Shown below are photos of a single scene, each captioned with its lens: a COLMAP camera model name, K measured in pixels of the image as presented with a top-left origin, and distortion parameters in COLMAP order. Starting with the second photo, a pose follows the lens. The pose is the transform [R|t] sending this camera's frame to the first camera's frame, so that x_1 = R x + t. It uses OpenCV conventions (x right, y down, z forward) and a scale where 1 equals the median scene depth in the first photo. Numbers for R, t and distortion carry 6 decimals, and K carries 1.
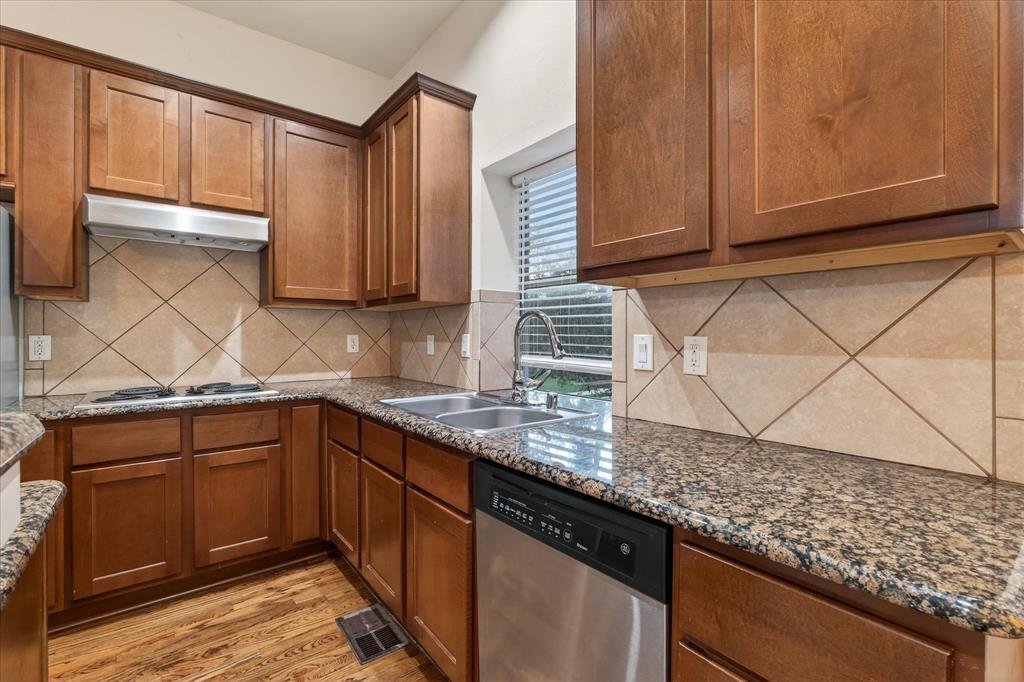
lens RADIAL K [[458.3, 0, 508.4], [0, 458.3, 337.3], [0, 0, 1]] dist [-0.009547, 0.002386]
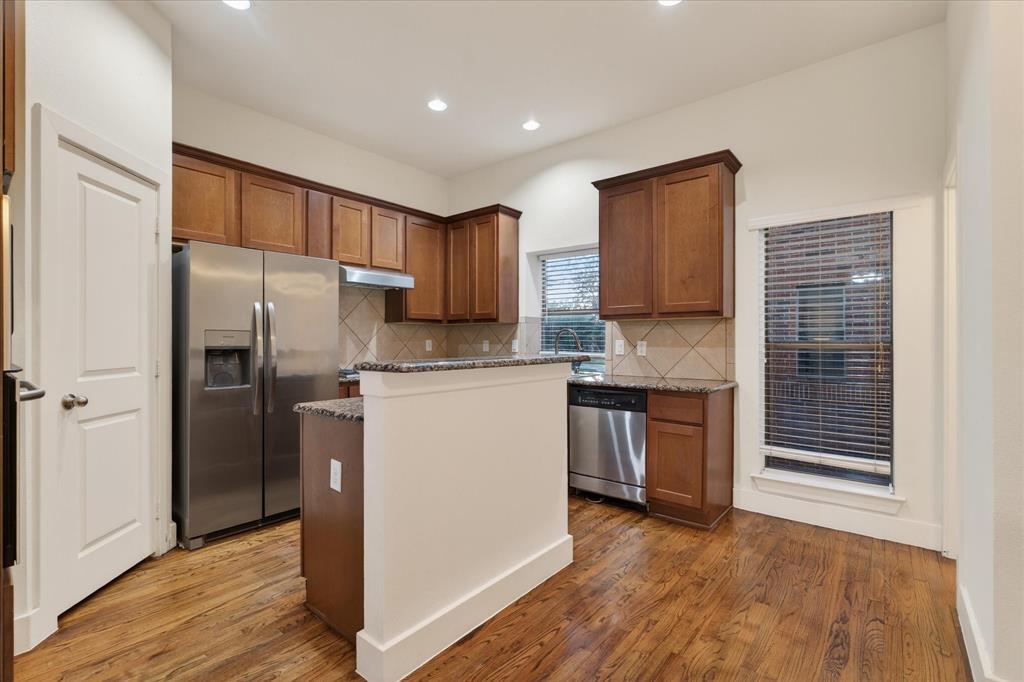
lens RADIAL K [[458.3, 0, 512.9], [0, 458.3, 339.6], [0, 0, 1]] dist [-0.009547, 0.002386]
pose [[0.975651, 0.001755, 0.219320, -0.546648], [-0.000657, 0.999987, -0.005081, 0.002062], [-0.219326, 0.004813, 0.975640, -0.860648]]
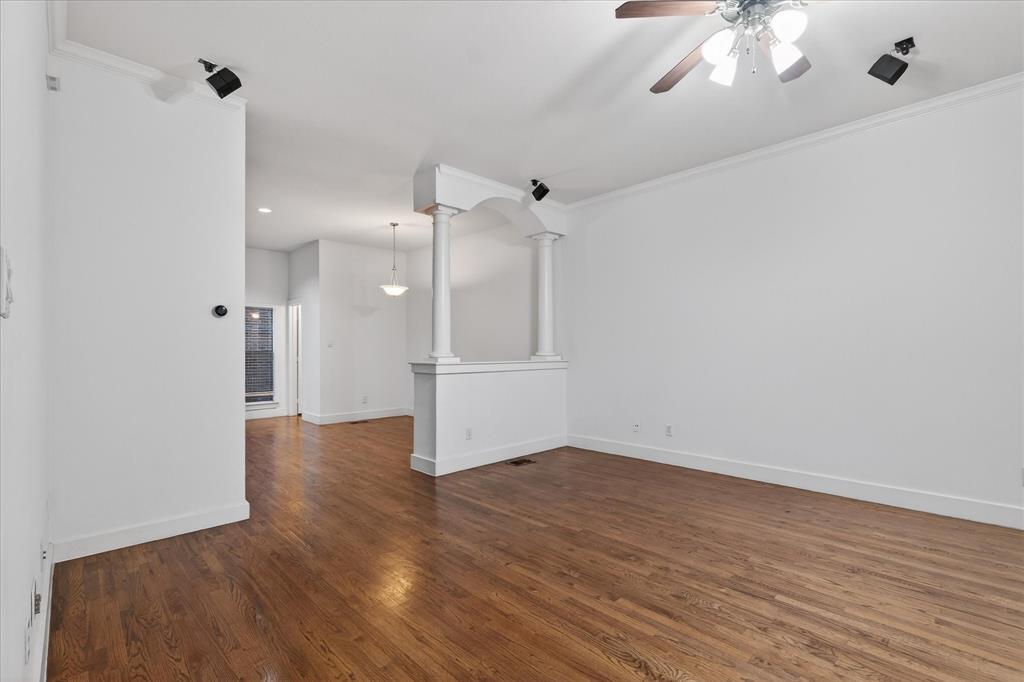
lens RADIAL K [[458.3, 0, 514.9], [0, 458.3, 347.2], [0, 0, 1]] dist [-0.009547, 0.002386]
pose [[-0.103226, 0.006172, 0.994639, -3.238488], [0.005810, 0.999967, -0.005602, -0.001417], [-0.994641, 0.005201, -0.103259, -1.475087]]
